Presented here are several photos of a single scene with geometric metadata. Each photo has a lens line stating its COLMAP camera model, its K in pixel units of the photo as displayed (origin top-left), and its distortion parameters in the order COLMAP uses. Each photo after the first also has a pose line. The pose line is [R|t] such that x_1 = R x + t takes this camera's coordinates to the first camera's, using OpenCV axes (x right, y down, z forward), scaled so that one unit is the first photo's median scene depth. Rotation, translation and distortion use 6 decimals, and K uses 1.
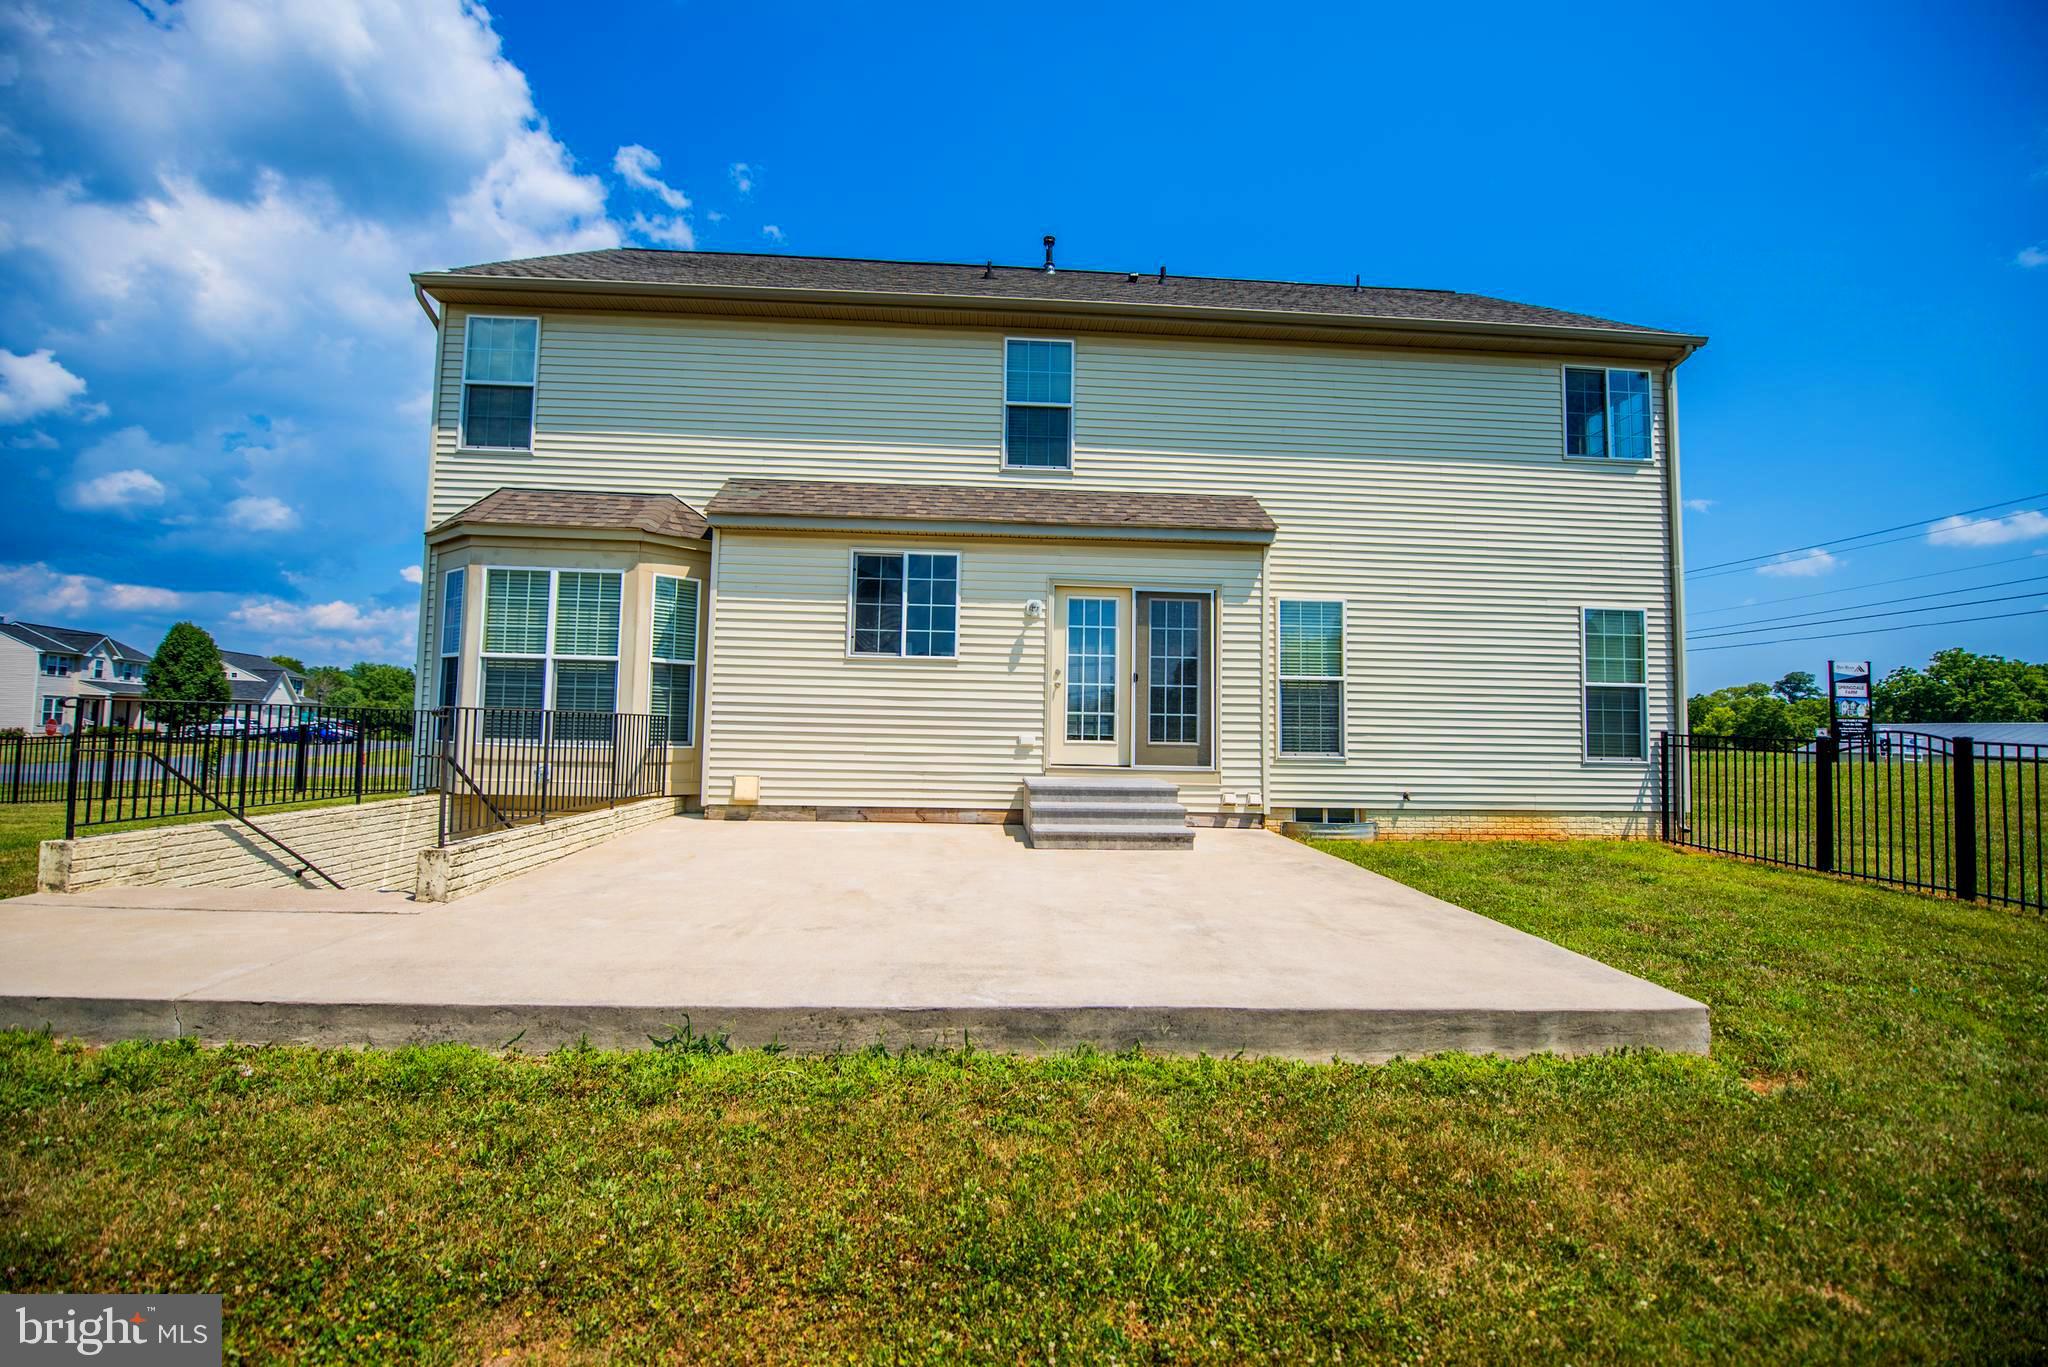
lens RADIAL K [[833.3, 0, 1013.7], [0, 833.3, 683.8], [0, 0, 1]] dist [-0.017686, 0.000102]
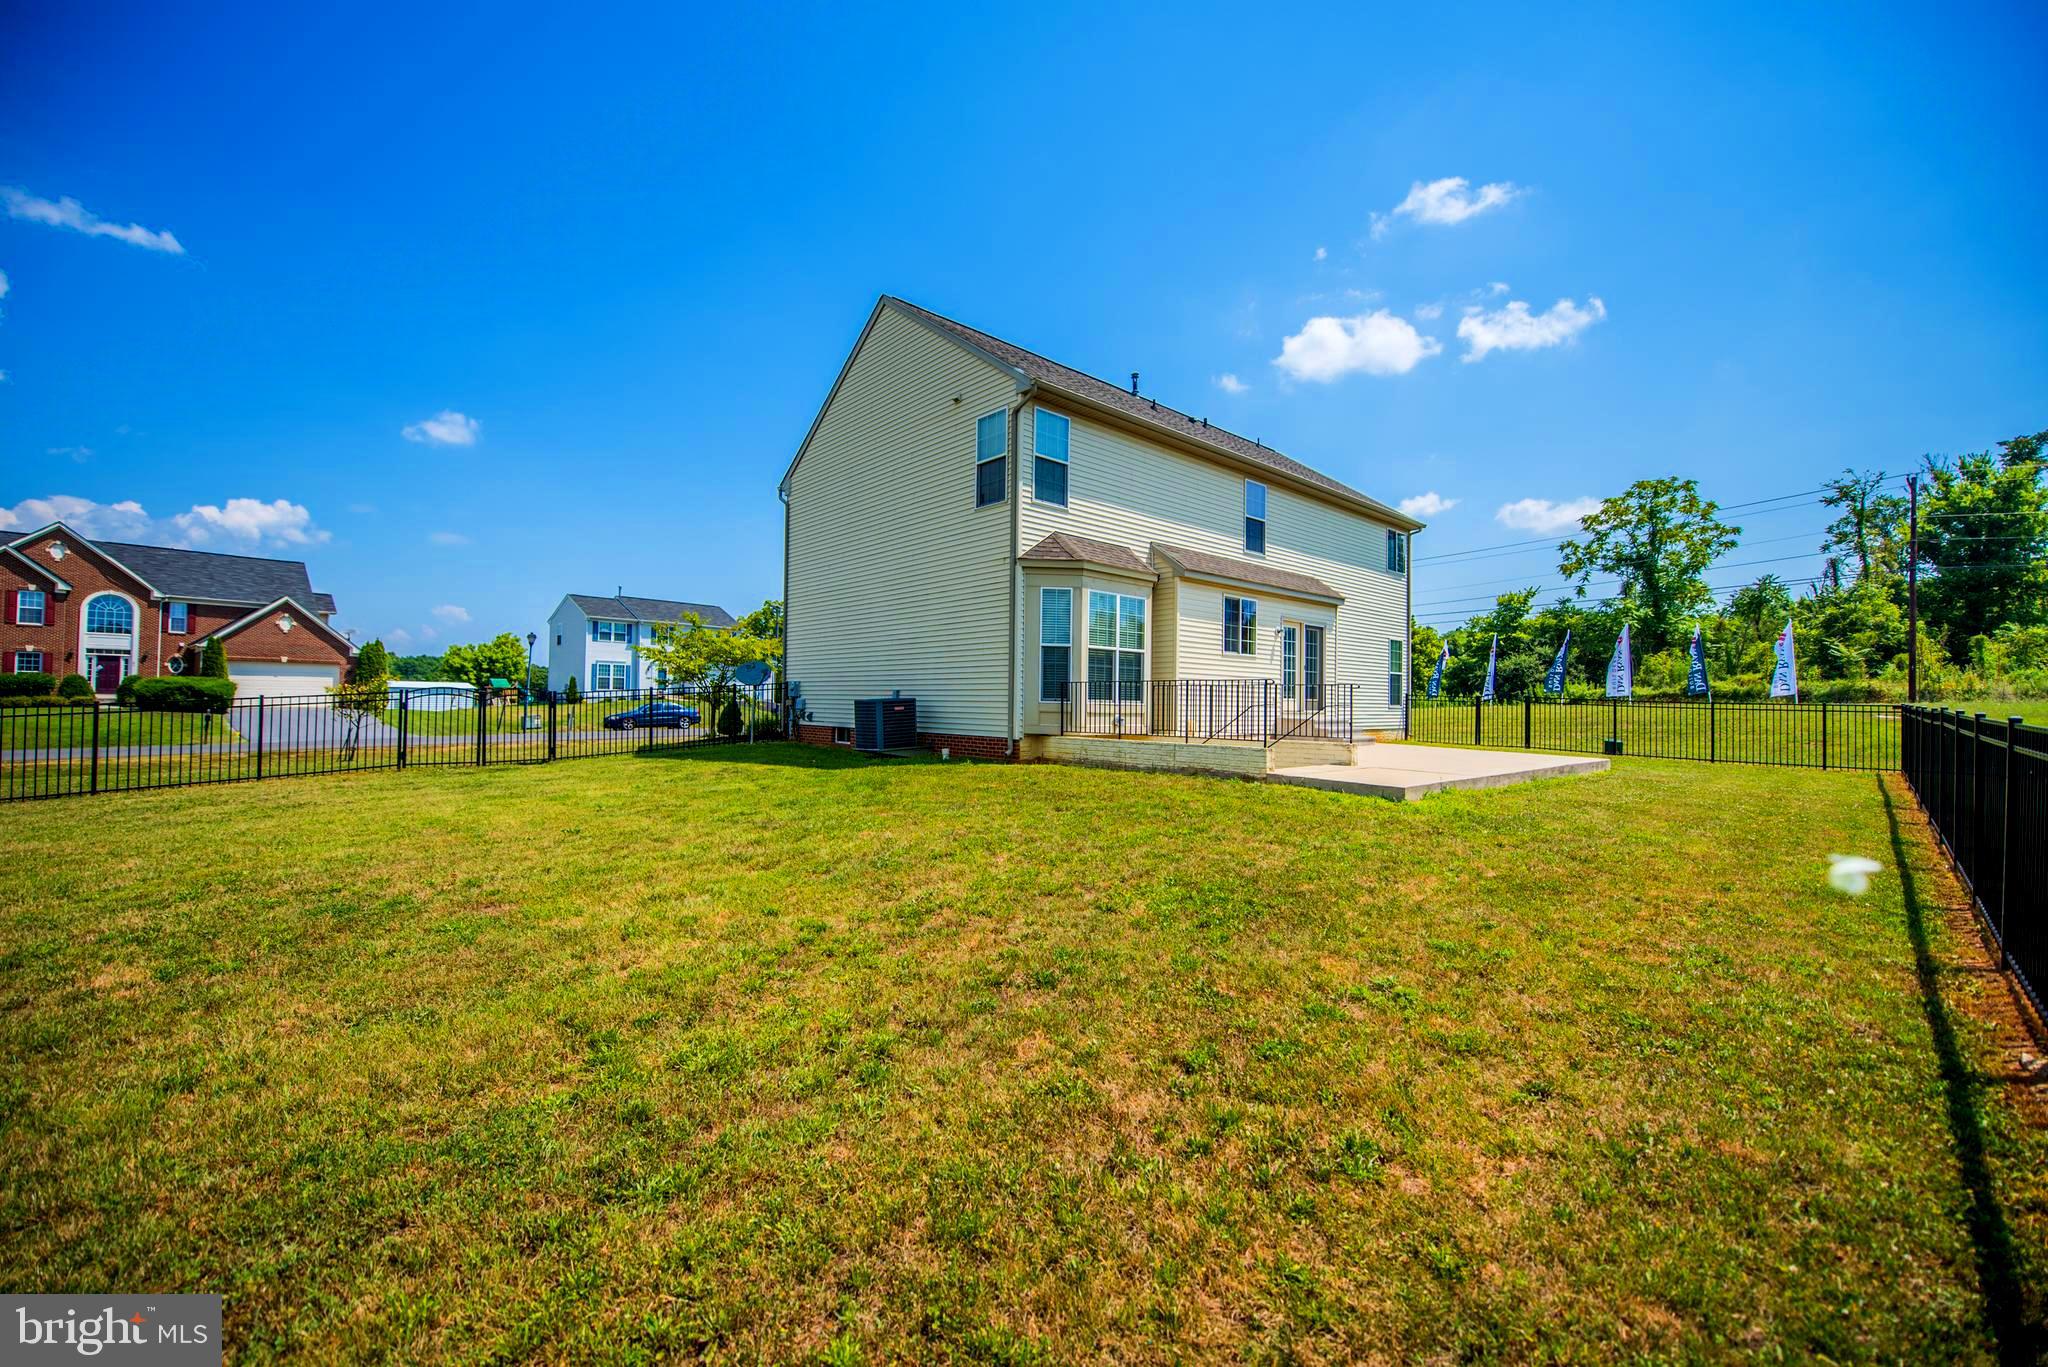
lens RADIAL K [[811.7, 0, 1021.1], [0, 811.7, 681.9], [0, 0, 1]] dist [-0.012396, -0.004779]
pose [[0.783516, 0.006682, 0.621336, -1.506233], [-0.035622, 0.998781, 0.034179, -0.014234], [-0.620350, -0.048913, 0.782799, -0.109904]]
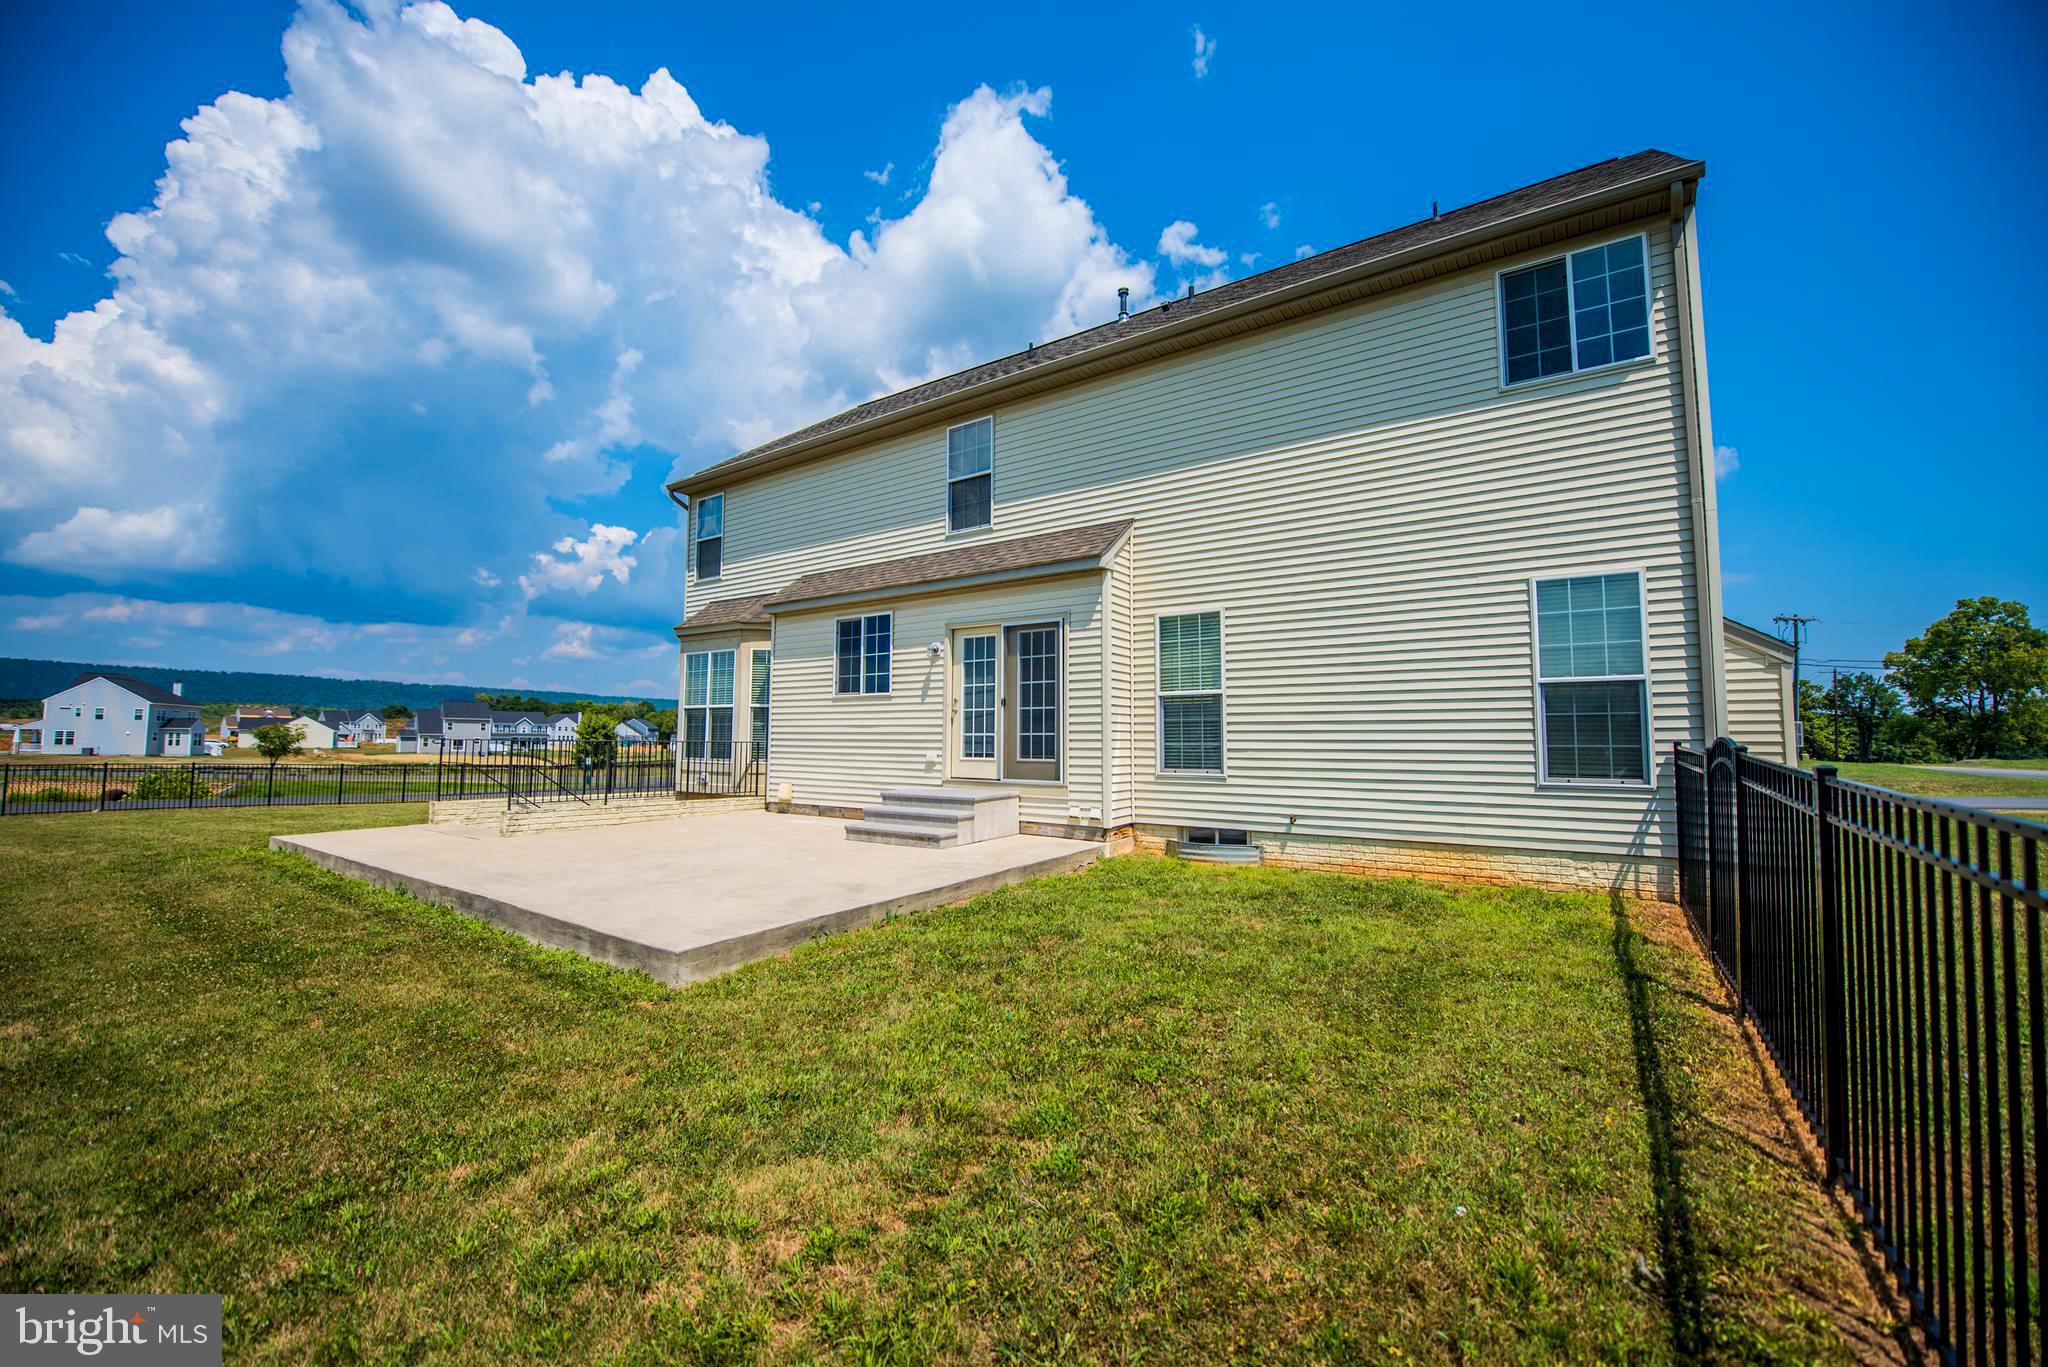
lens RADIAL K [[833.3, 0, 1013.7], [0, 833.3, 683.8], [0, 0, 1]] dist [-0.017686, 0.000102]
pose [[0.771716, -0.059590, -0.633169, 0.820854], [0.043883, 0.998217, -0.040460, 0.013158], [0.634451, 0.003439, 0.772955, 0.116644]]
